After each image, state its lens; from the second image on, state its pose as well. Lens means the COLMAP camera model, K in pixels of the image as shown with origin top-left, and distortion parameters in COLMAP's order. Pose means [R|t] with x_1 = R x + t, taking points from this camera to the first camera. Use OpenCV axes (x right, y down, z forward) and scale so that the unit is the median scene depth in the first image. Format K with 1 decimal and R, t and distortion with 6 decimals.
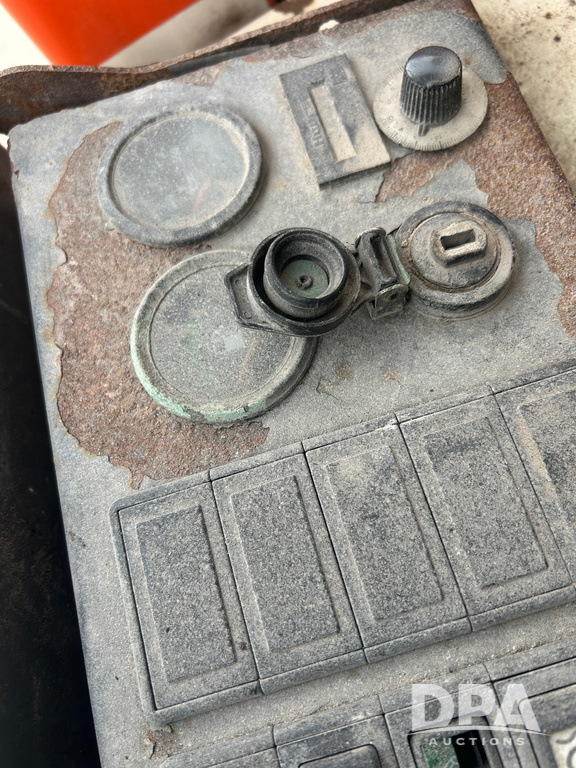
lens RADIAL K [[568.5, 0, 288.0], [0, 568.5, 384.0], [0, 0, 1]] dist [-0.009509, -0.005344]
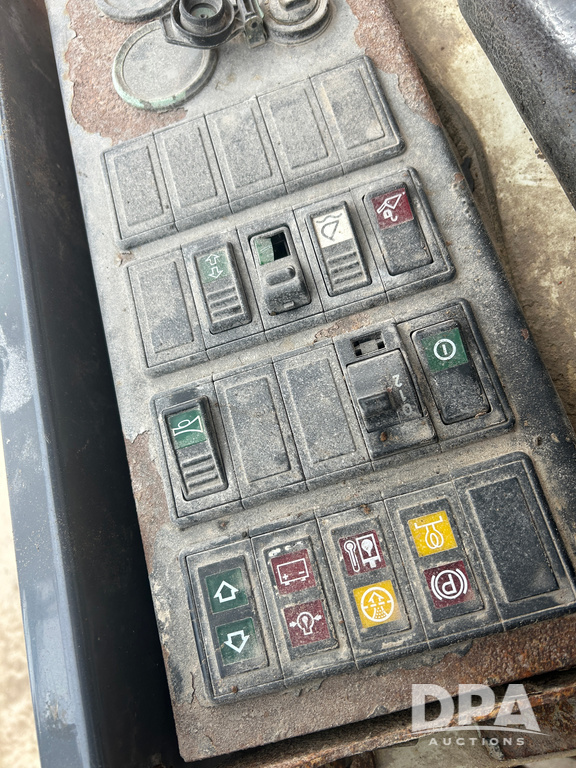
lens RADIAL K [[568.5, 0, 288.0], [0, 568.5, 384.0], [0, 0, 1]] dist [-0.009509, -0.005344]
pose [[0.997785, -0.005567, -0.066283, 0.408358], [0.008633, 0.998902, 0.046056, 0.893046], [0.065954, -0.046526, 0.996737, -0.809059]]
